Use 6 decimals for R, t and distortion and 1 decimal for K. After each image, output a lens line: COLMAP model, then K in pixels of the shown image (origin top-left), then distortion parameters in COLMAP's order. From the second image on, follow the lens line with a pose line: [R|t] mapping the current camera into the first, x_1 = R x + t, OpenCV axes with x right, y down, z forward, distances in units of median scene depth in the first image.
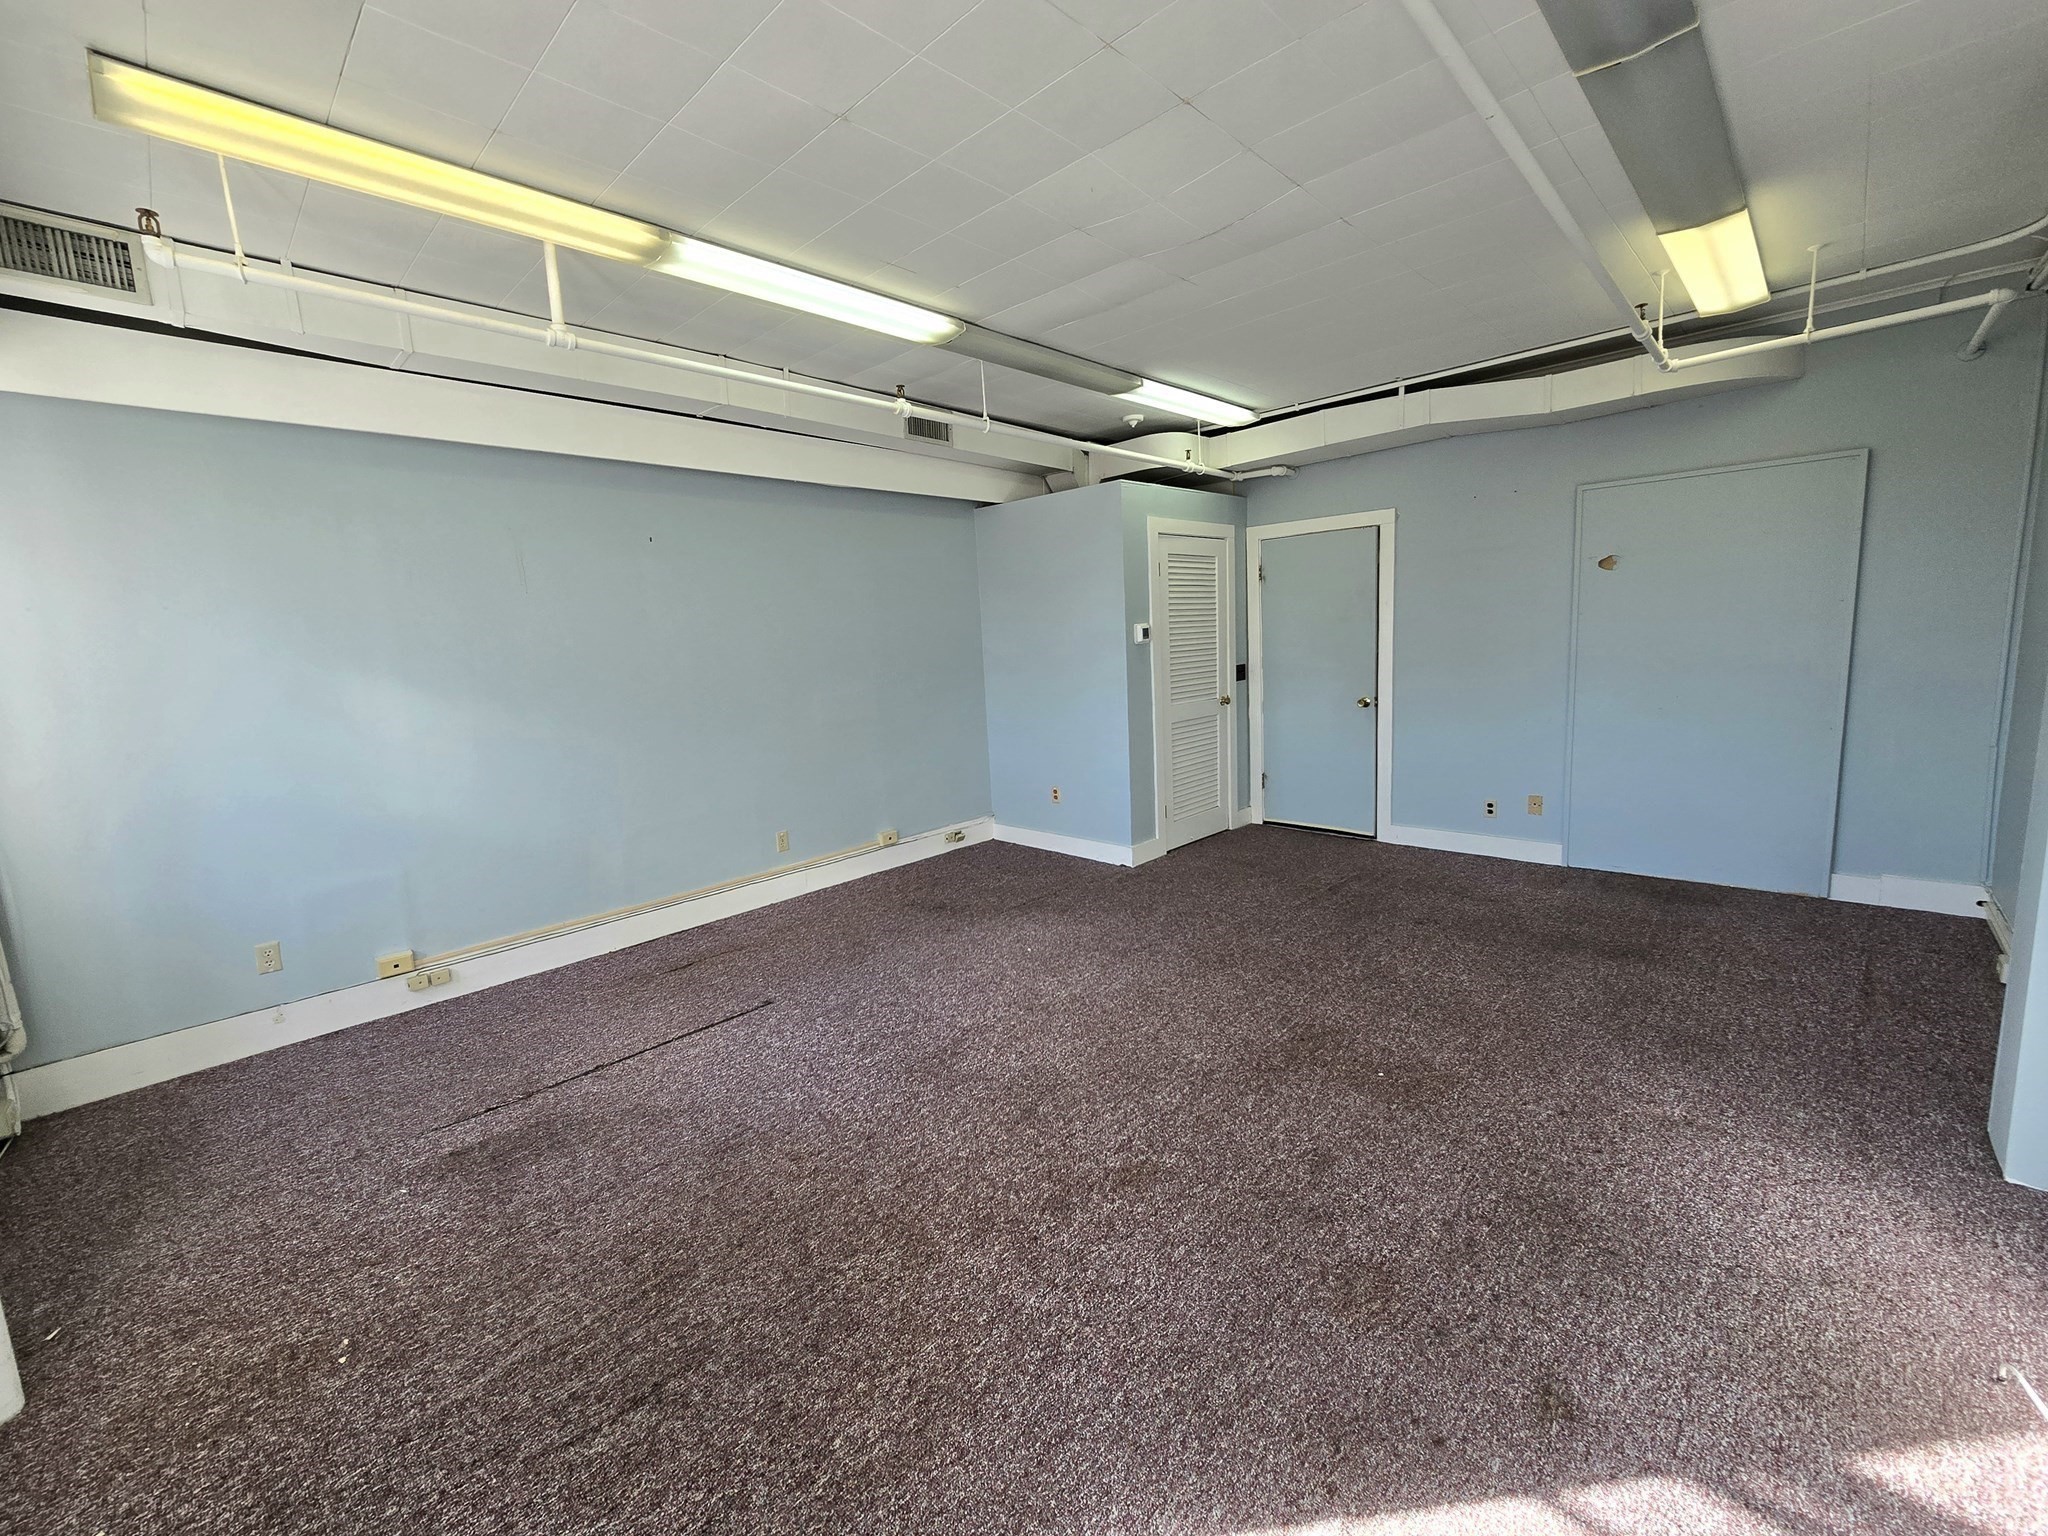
lens RADIAL K [[839.5, 0, 1032.3], [0, 839.5, 754.1], [0, 0, 1]] dist [-0.001465, -0.001104]
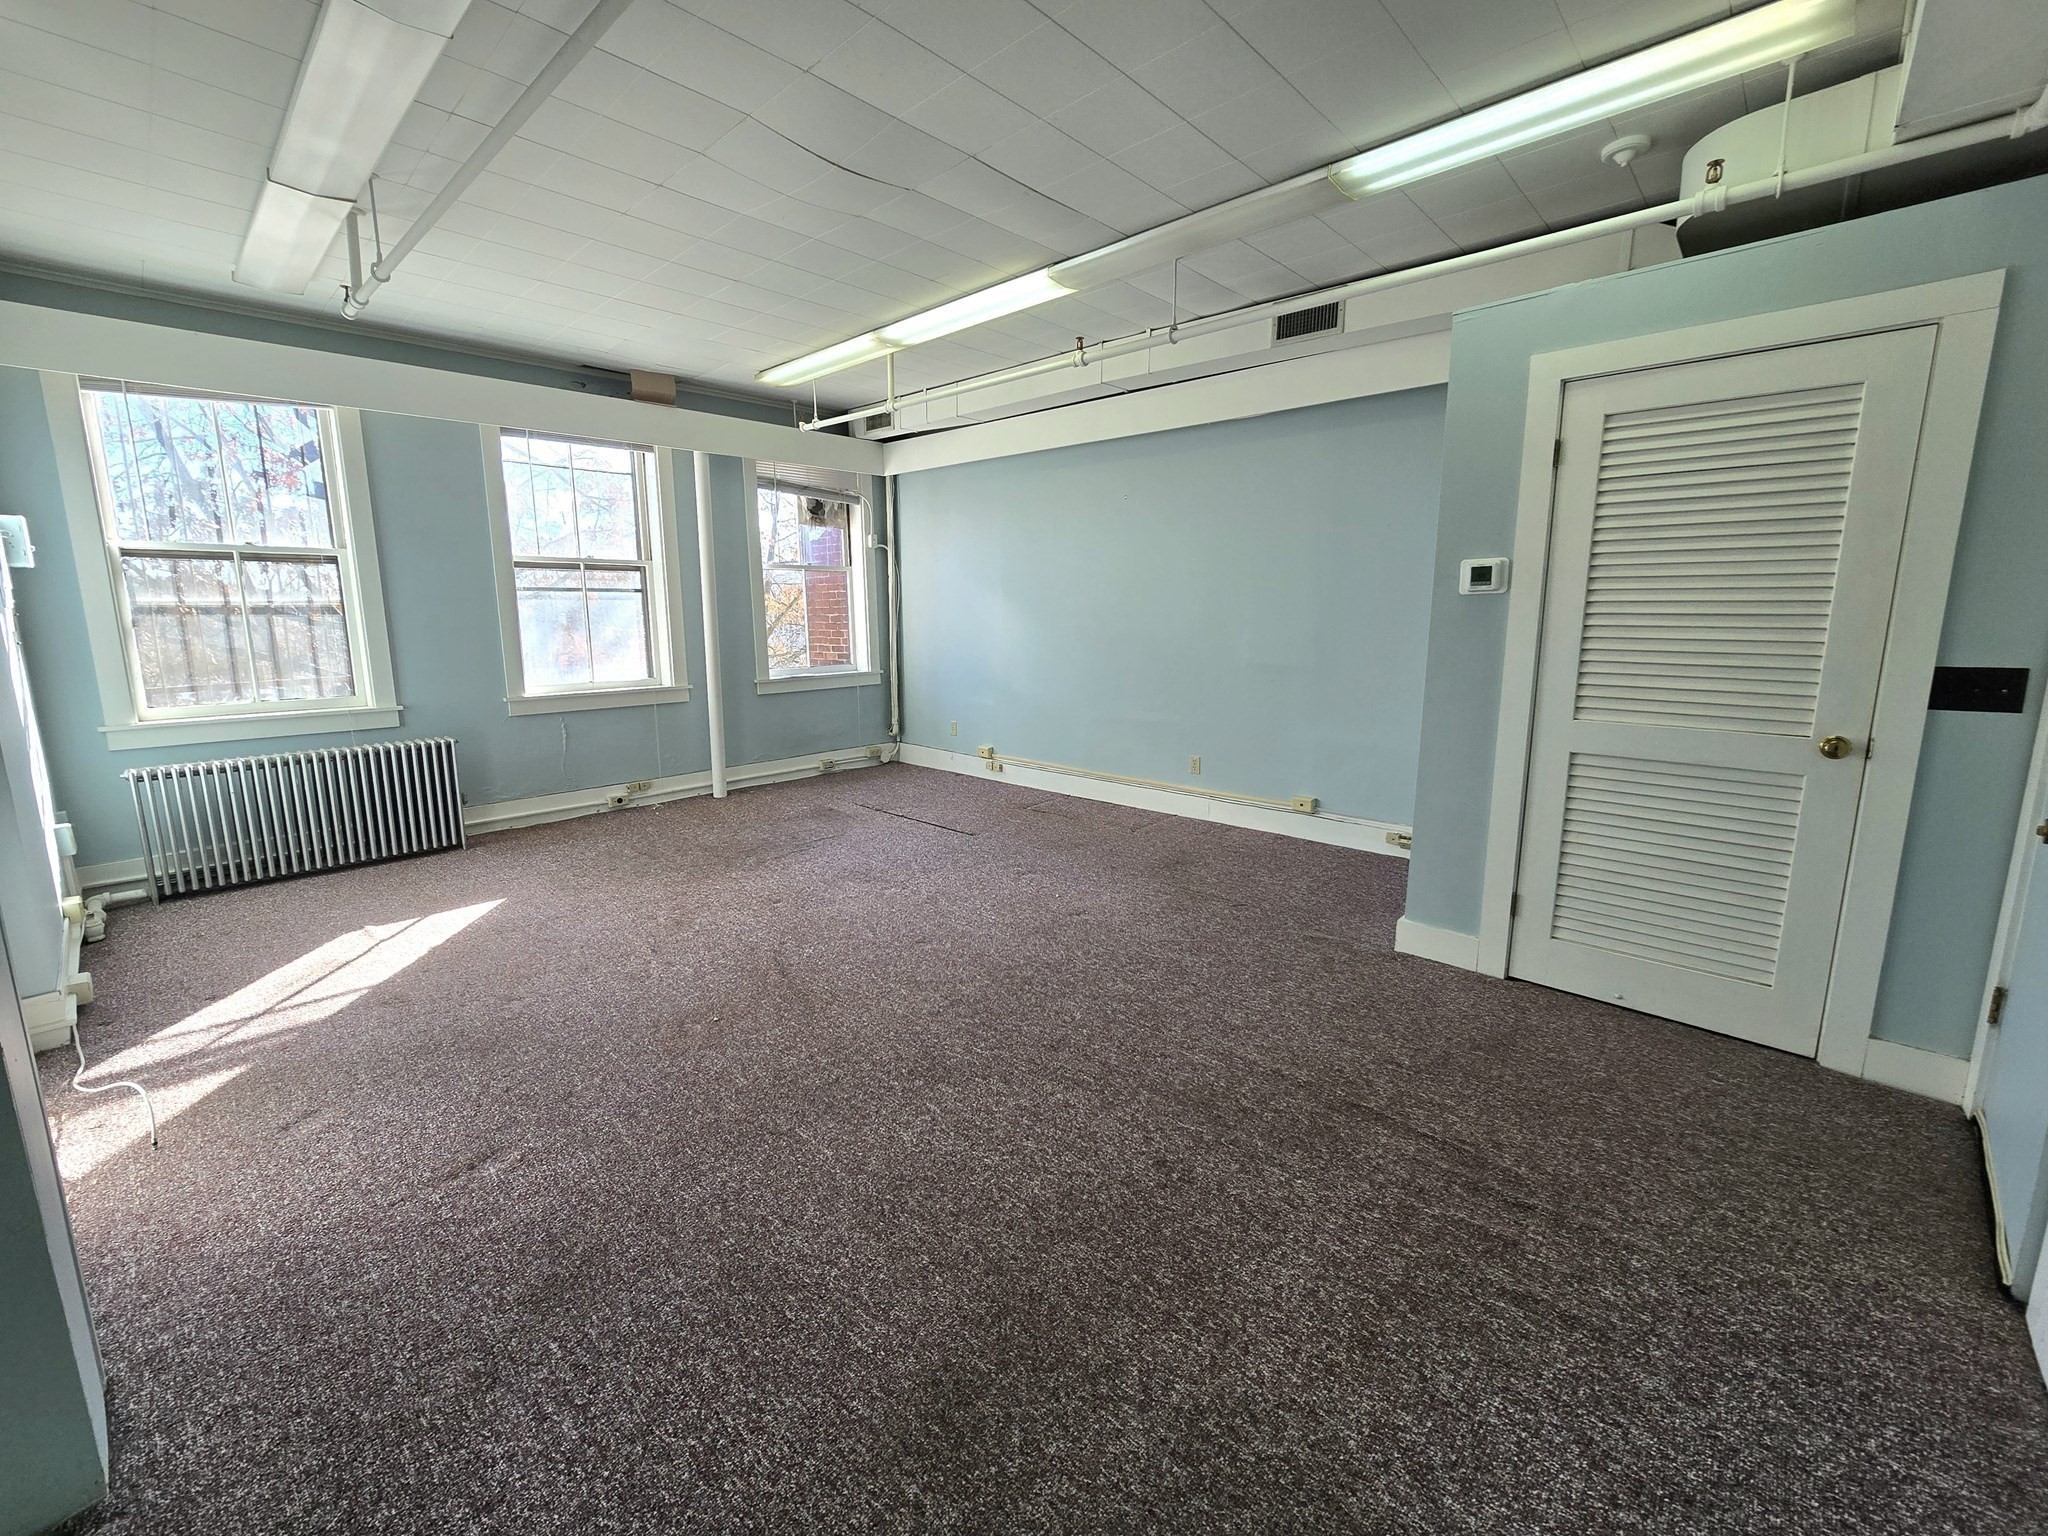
lens RADIAL K [[839.5, 0, 1033.4], [0, 839.5, 769.2], [0, 0, 1]] dist [-0.001465, -0.001104]
pose [[0.011533, 0.236374, -0.971594, 0.807716], [-0.138559, 0.962662, 0.232557, -0.122719], [0.990287, 0.131941, 0.043854, 0.781656]]
